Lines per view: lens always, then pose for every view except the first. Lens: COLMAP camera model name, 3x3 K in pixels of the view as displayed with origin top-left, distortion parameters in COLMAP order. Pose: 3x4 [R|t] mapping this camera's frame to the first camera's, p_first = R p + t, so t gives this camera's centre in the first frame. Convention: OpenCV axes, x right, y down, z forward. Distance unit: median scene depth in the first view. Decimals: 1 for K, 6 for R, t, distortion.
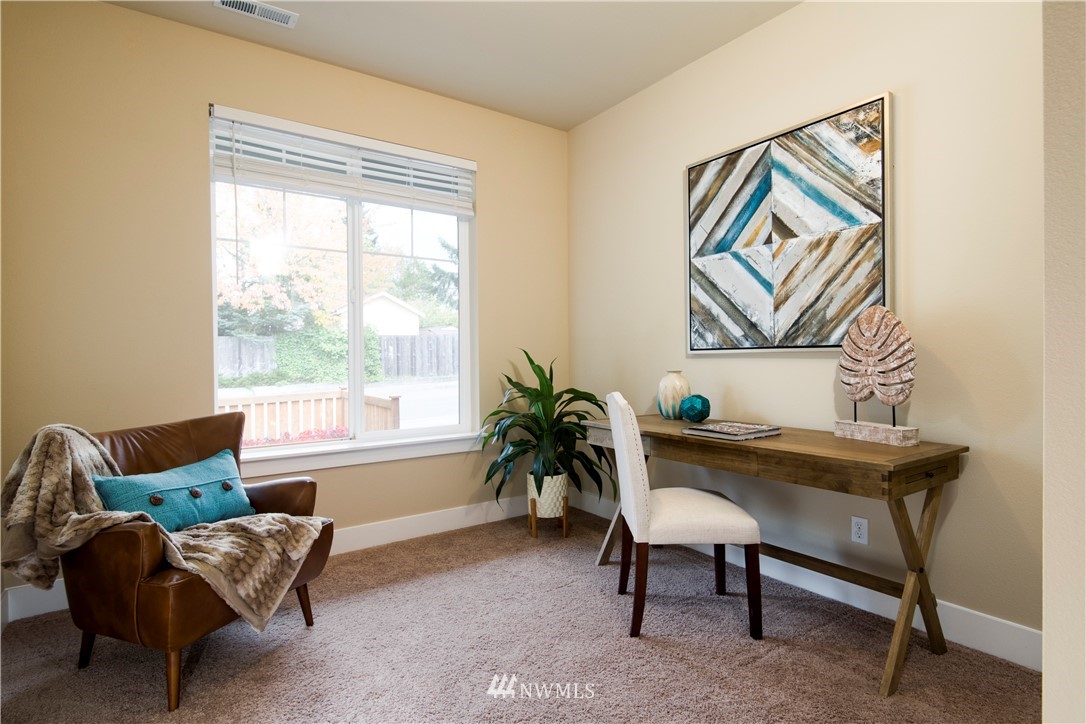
lens RADIAL K [[574.3, 0, 543.0], [0, 574.3, 362.0], [0, 0, 1]] dist [-0.000310, -0.001124]
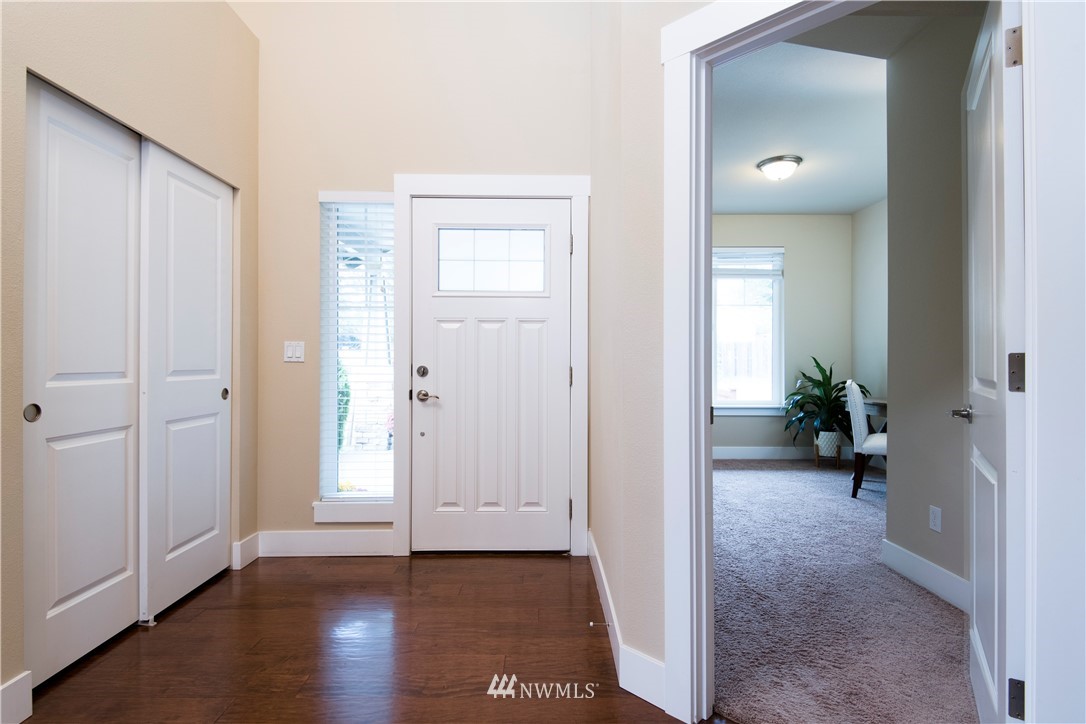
lens RADIAL K [[531.7, 0, 542.5], [0, 531.7, 359.5], [0, 0, 1]] dist [0.027495, -0.015177]
pose [[0.827866, 0.003285, -0.560916, 0.213756], [-0.008459, 0.999942, -0.006630, 0.001432], [0.560862, 0.010233, 0.827846, -0.838950]]
